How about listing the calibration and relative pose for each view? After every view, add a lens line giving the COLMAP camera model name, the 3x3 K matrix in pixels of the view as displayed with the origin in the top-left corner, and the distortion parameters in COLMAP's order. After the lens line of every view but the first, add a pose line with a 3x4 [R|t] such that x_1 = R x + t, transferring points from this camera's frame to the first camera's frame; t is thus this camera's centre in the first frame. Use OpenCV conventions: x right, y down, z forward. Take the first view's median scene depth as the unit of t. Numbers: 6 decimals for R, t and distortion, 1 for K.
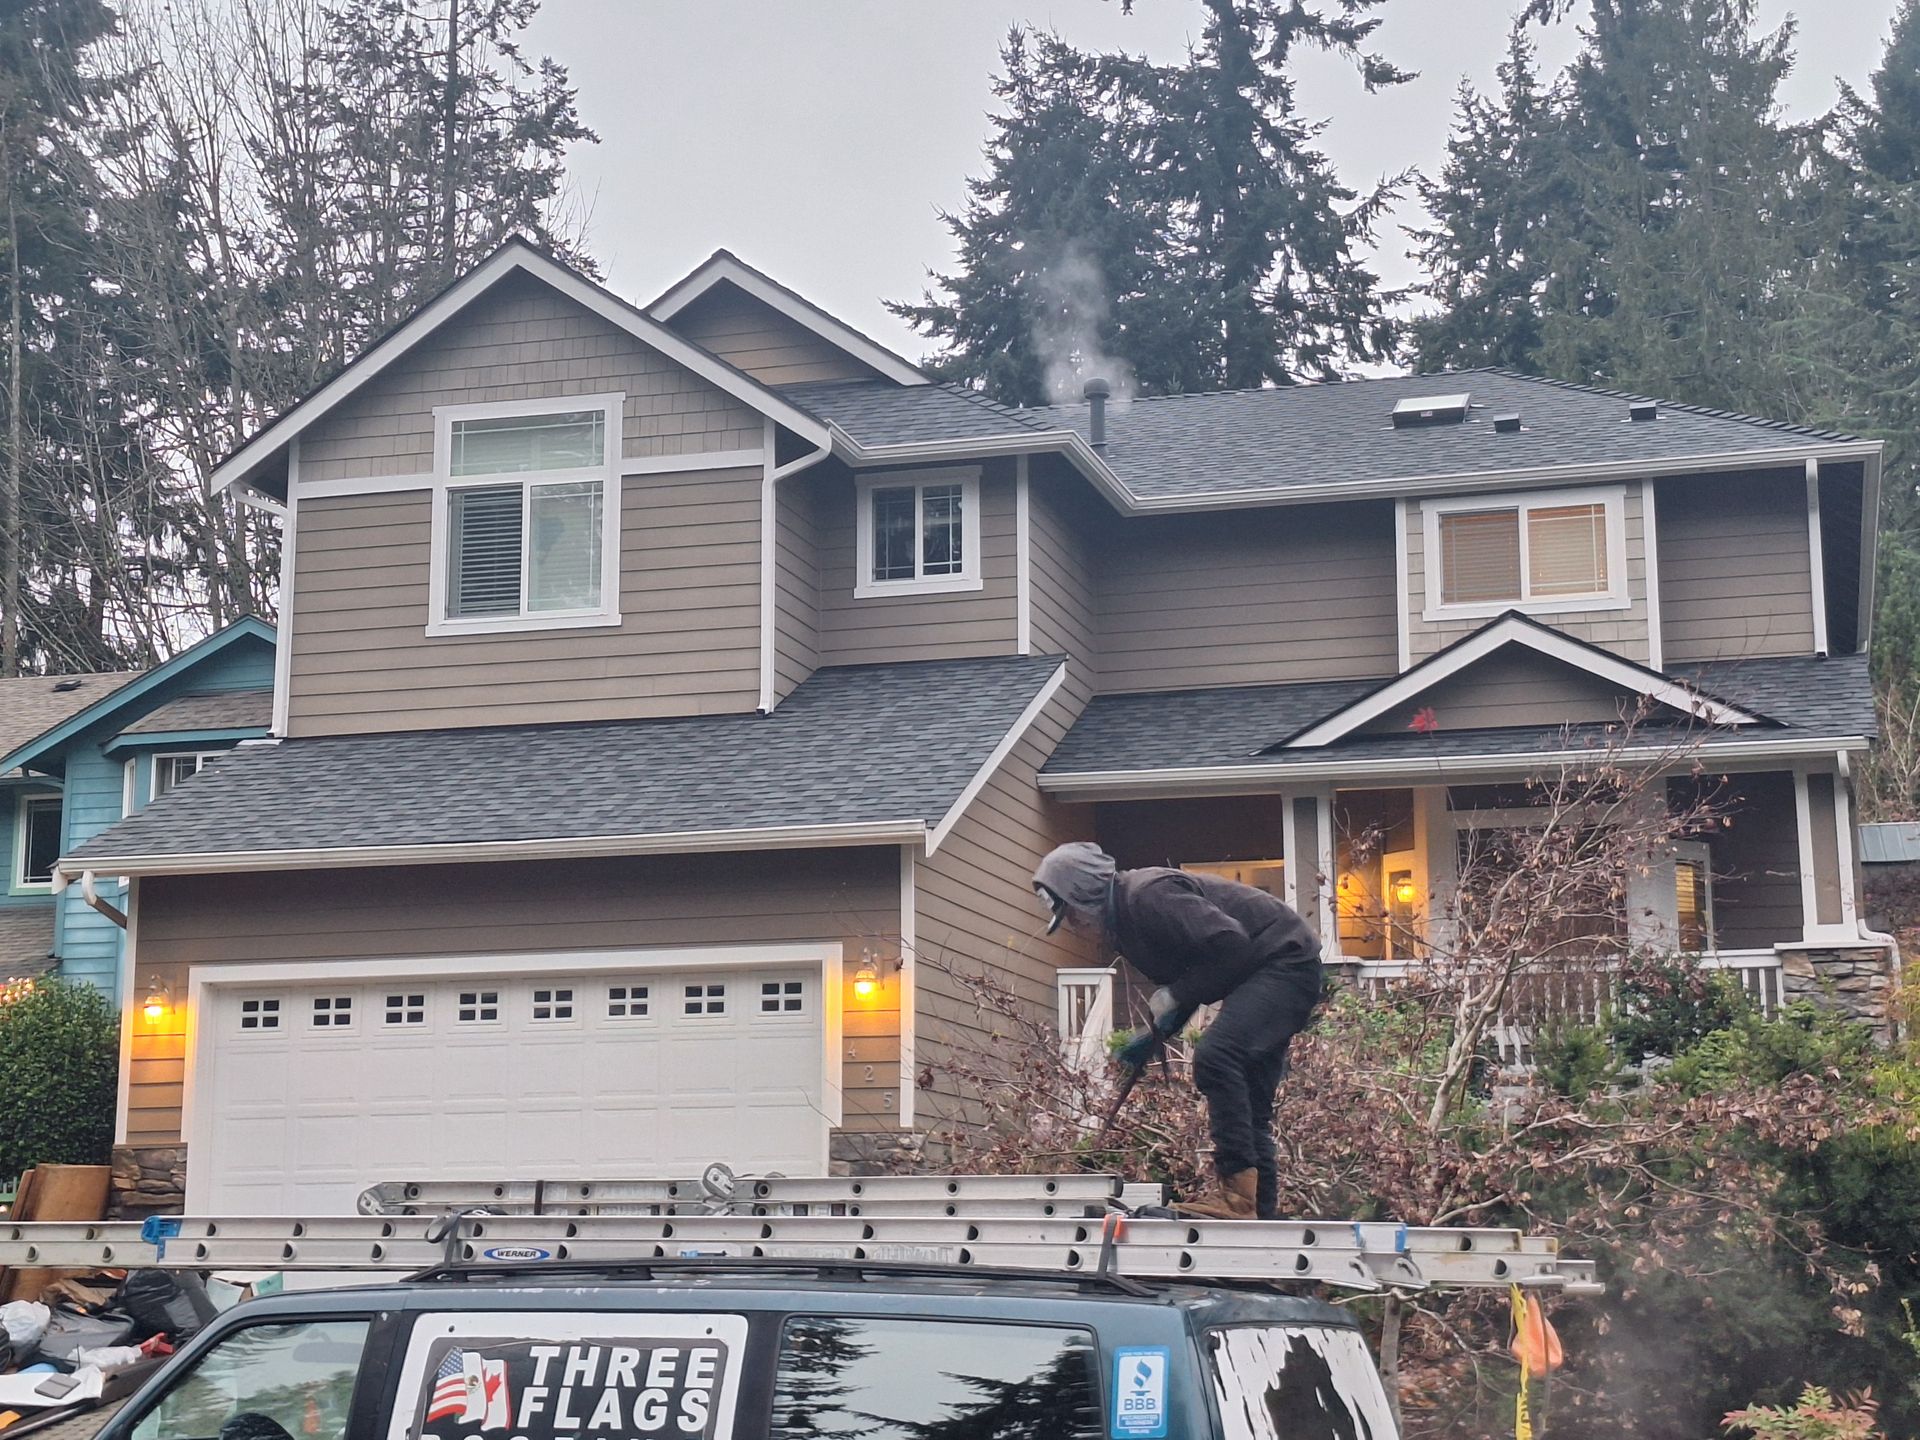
lens RADIAL K [[2986.5, 0, 960.0], [0, 2986.5, 720.0], [0, 0, 1]] dist [0.145358, -0.132751]
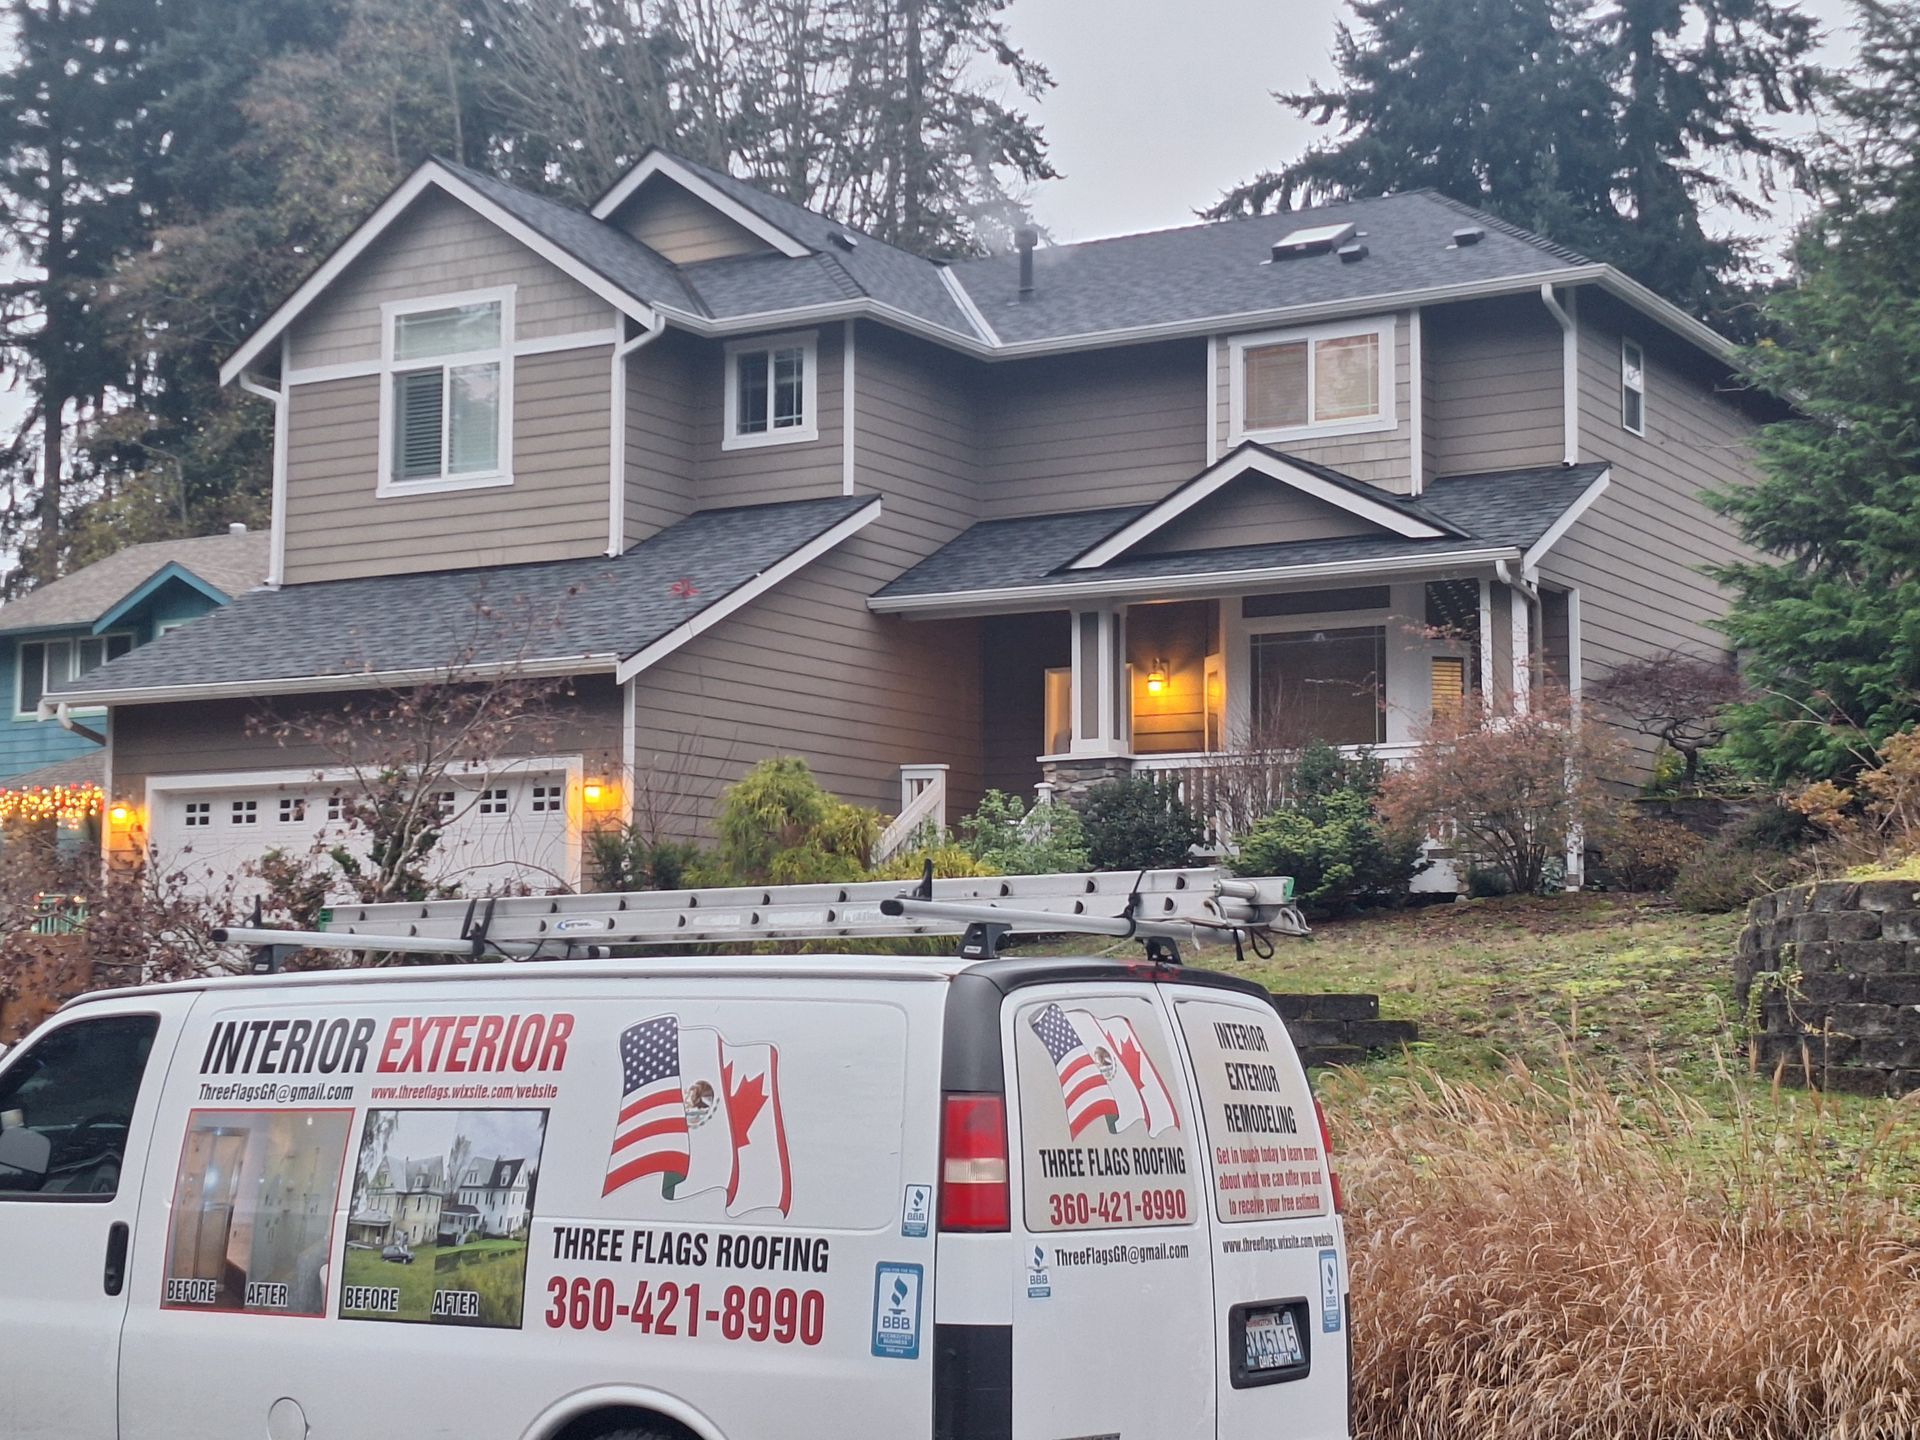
lens RADIAL K [[2986.5, 0, 960.0], [0, 2986.5, 720.0], [0, 0, 1]] dist [0.145358, -0.132751]
pose [[0.964562, -0.018572, -0.263202, 0.360003], [0.039941, 0.996302, 0.076071, -0.021292], [0.260816, -0.083888, 0.961737, -0.103855]]
